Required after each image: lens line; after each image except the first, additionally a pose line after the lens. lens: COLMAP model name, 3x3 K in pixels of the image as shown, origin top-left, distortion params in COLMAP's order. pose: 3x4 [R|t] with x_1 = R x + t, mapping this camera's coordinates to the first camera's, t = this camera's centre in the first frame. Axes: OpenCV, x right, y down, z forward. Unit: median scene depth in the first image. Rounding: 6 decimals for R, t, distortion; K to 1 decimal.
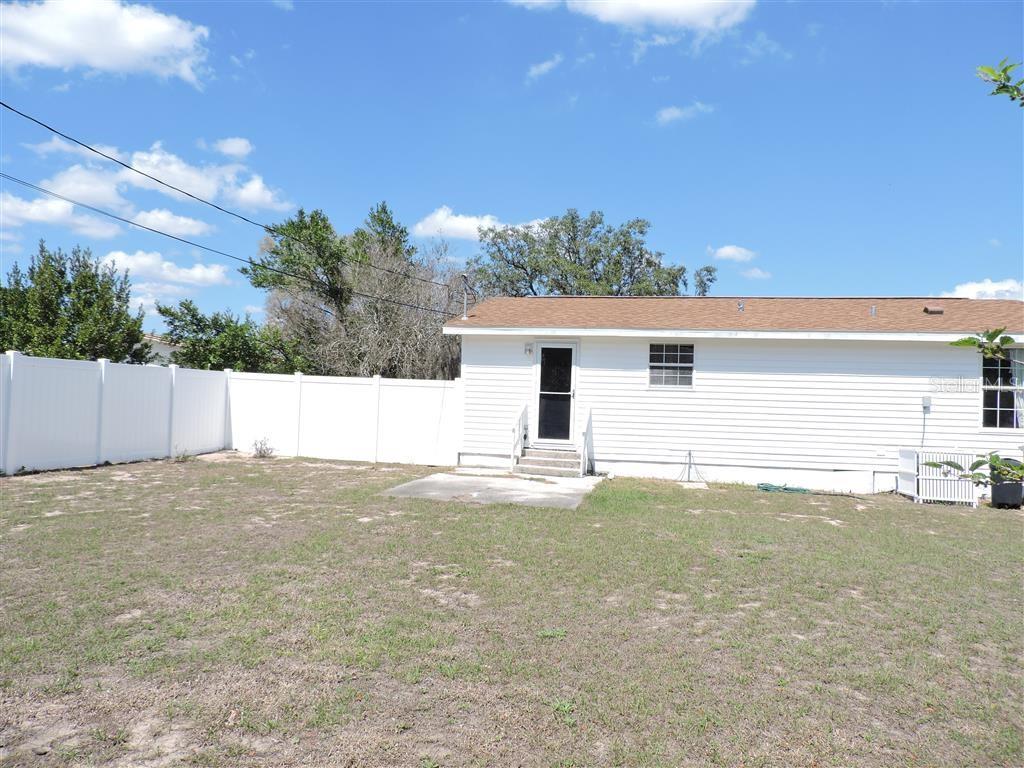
lens RADIAL K [[726.1, 0, 512.0], [0, 726.1, 384.0], [0, 0, 1]] dist [-0.023083, 0.001849]
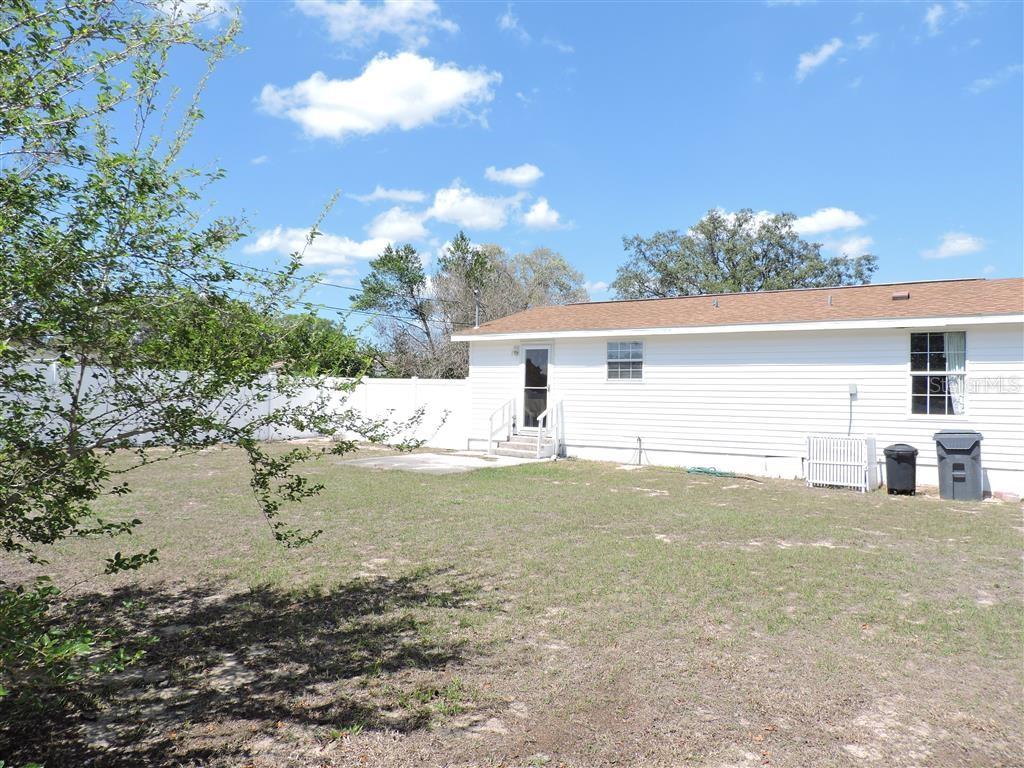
lens RADIAL K [[713.9, 0, 512.0], [0, 713.9, 384.0], [0, 0, 1]] dist [-0.077669, -0.000673]
pose [[0.924317, -0.020473, -0.381075, 0.464988], [0.017584, 0.999784, -0.011063, 0.018515], [0.381219, 0.003525, 0.924478, -0.076436]]
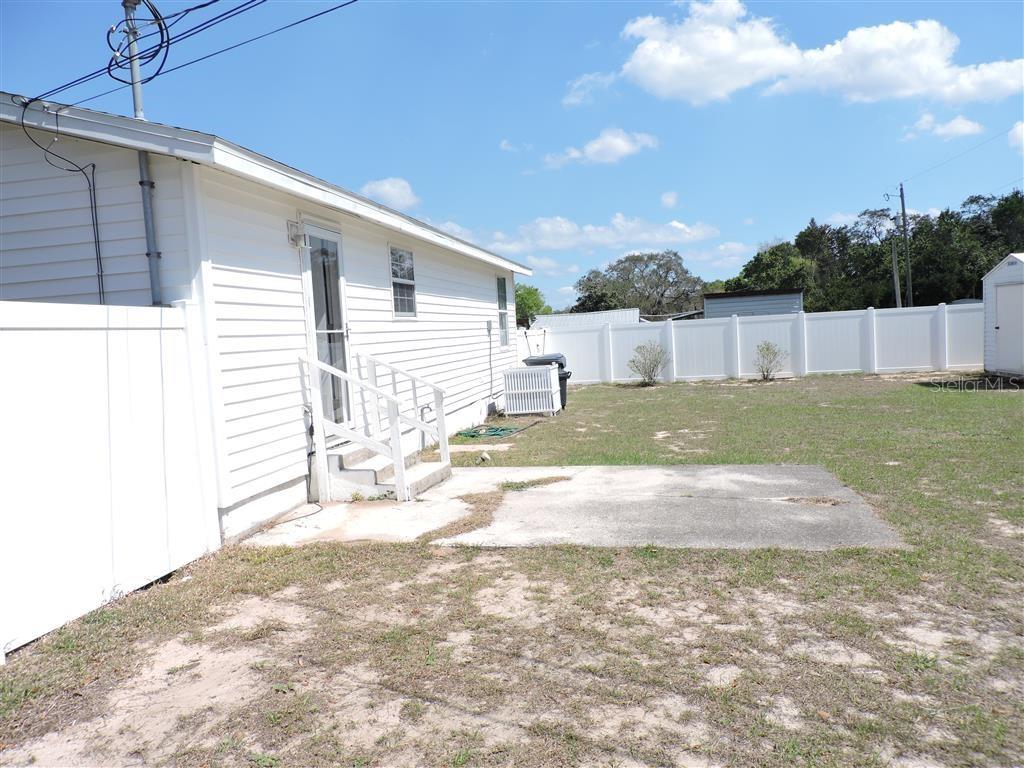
lens RADIAL K [[726.1, 0, 512.0], [0, 726.1, 384.0], [0, 0, 1]] dist [-0.023083, 0.001849]
pose [[-0.019479, -0.099497, 0.994847, -0.437822], [0.041254, 0.994109, 0.100231, 0.004220], [-0.998959, 0.042994, -0.015260, 0.890079]]
